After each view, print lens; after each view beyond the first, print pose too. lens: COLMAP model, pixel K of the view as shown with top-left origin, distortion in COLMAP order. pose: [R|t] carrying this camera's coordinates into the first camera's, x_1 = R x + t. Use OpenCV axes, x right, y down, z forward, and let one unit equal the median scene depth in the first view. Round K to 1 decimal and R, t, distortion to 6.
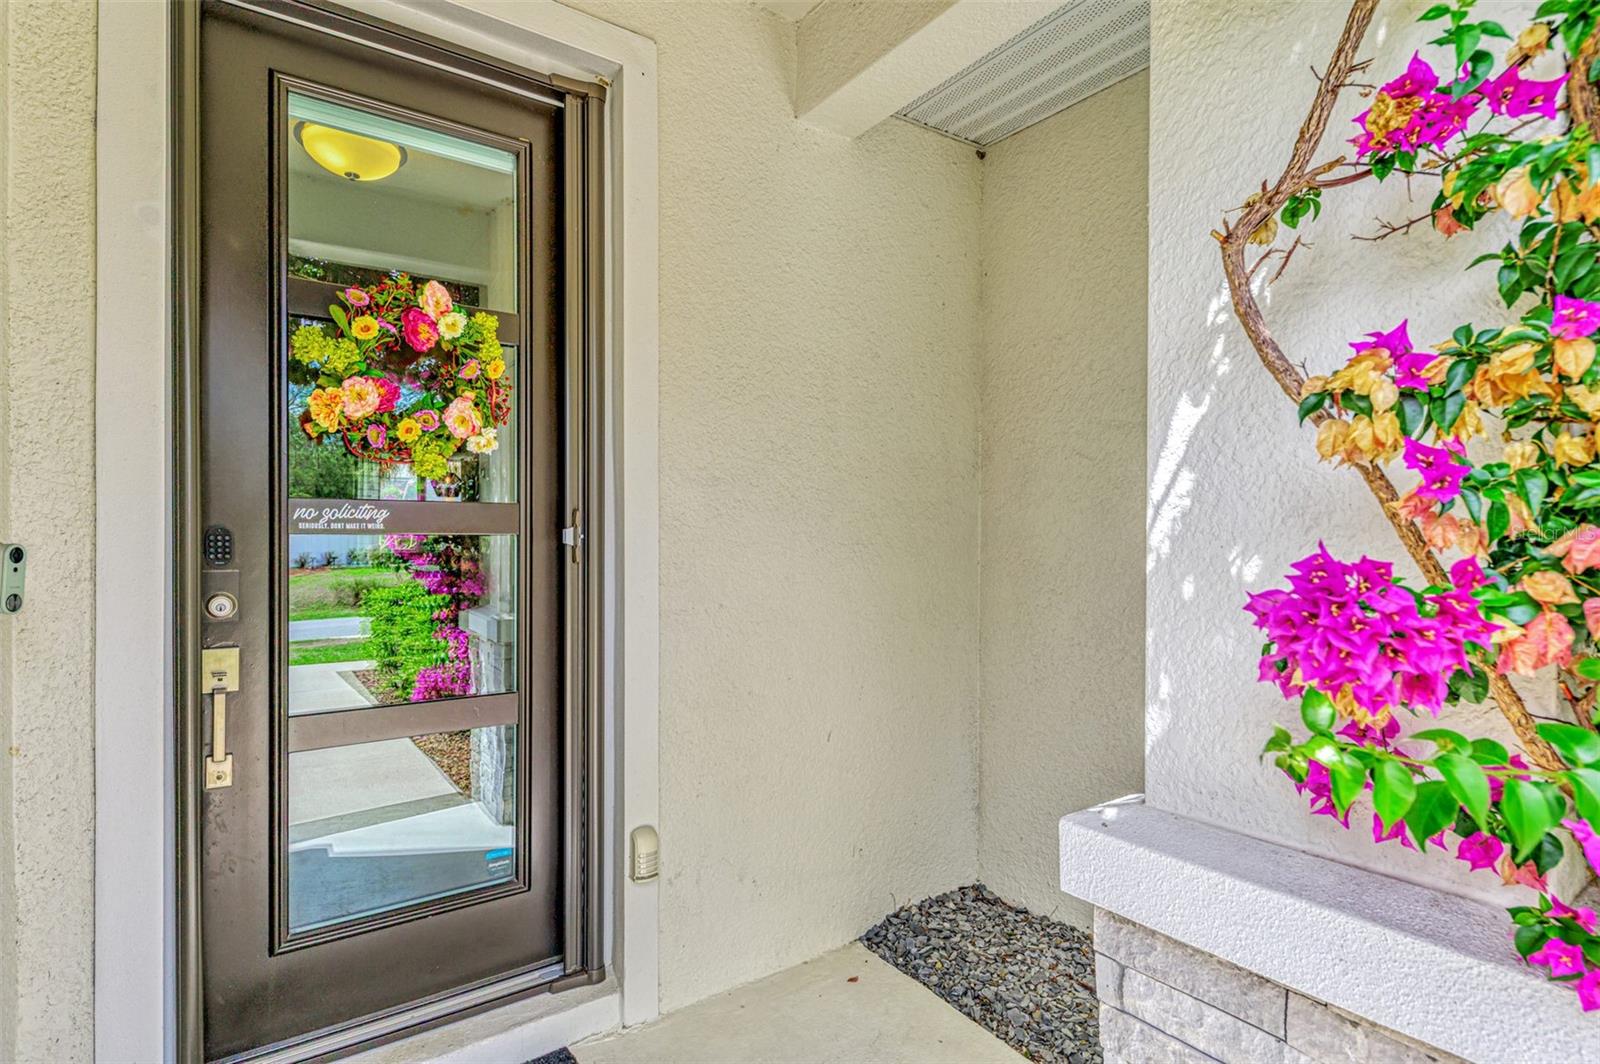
lens RADIAL K [[805.8, 0, 801.5], [0, 805.8, 541.6], [0, 0, 1]] dist [0.000324, -0.000034]
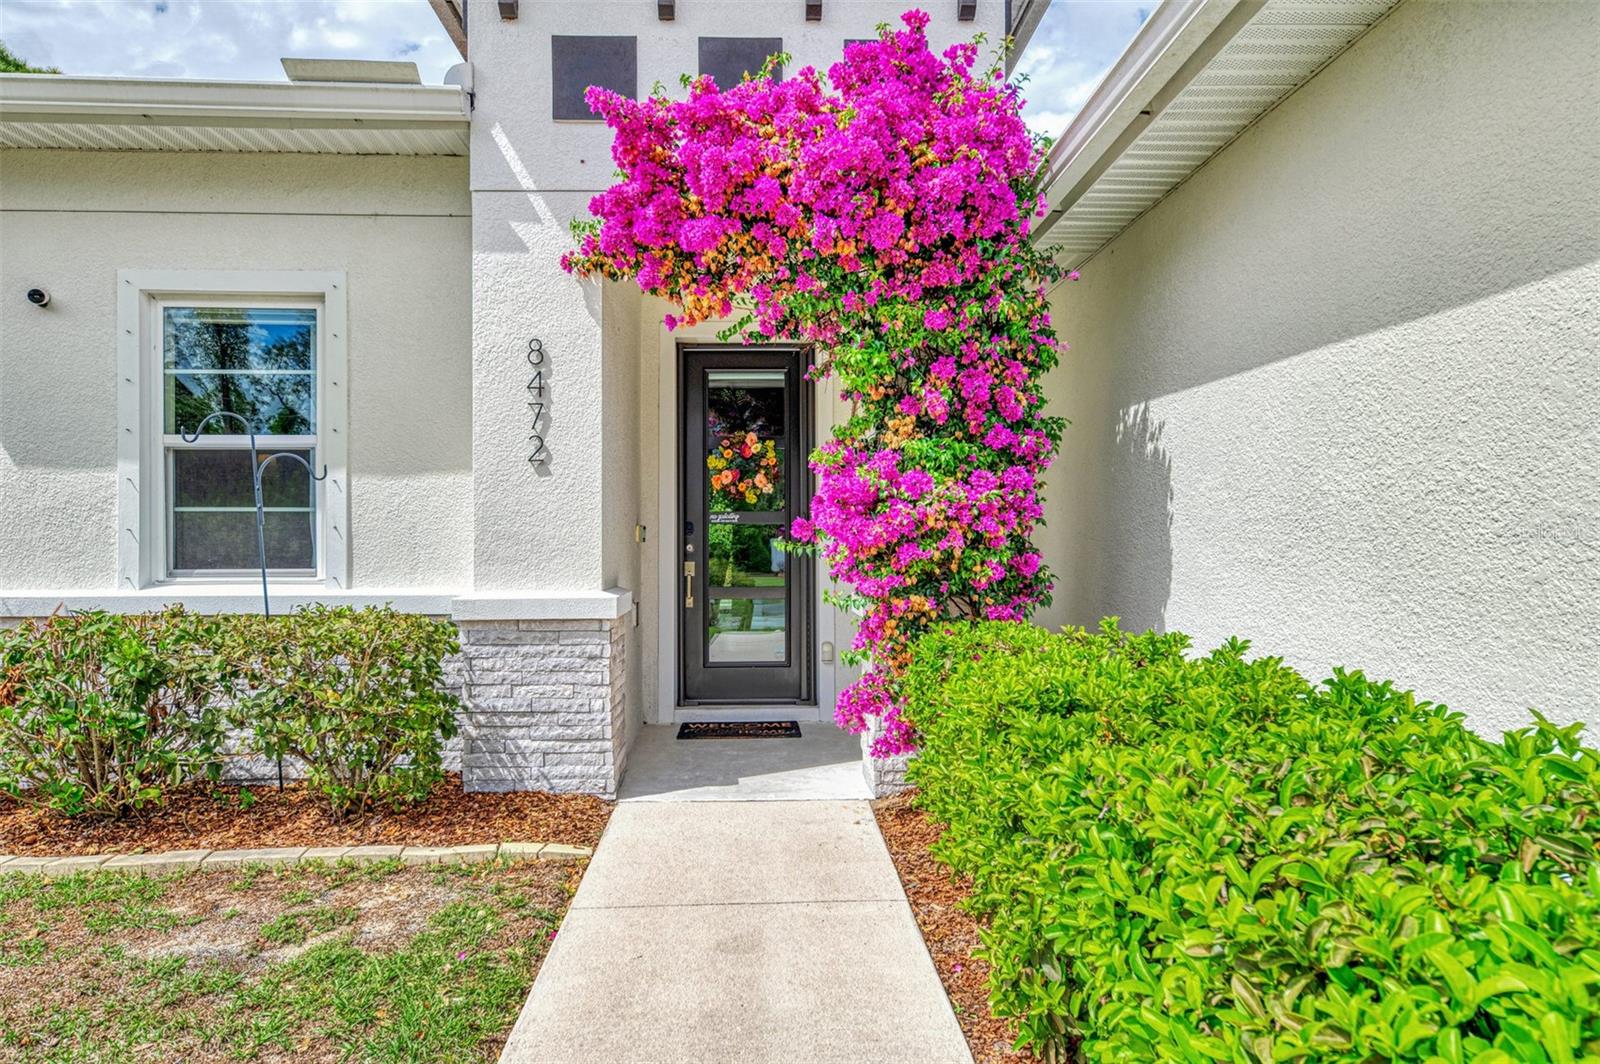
lens RADIAL K [[1065.8, 0, 798.8], [0, 1065.8, 532.3], [0, 0, 1]] dist [-0.000164, 0.000000]
pose [[0.840452, -0.004990, -0.541863, 1.779082], [0.001934, 0.999979, -0.006209, 0.047924], [0.541883, 0.004170, 0.840444, -2.125496]]
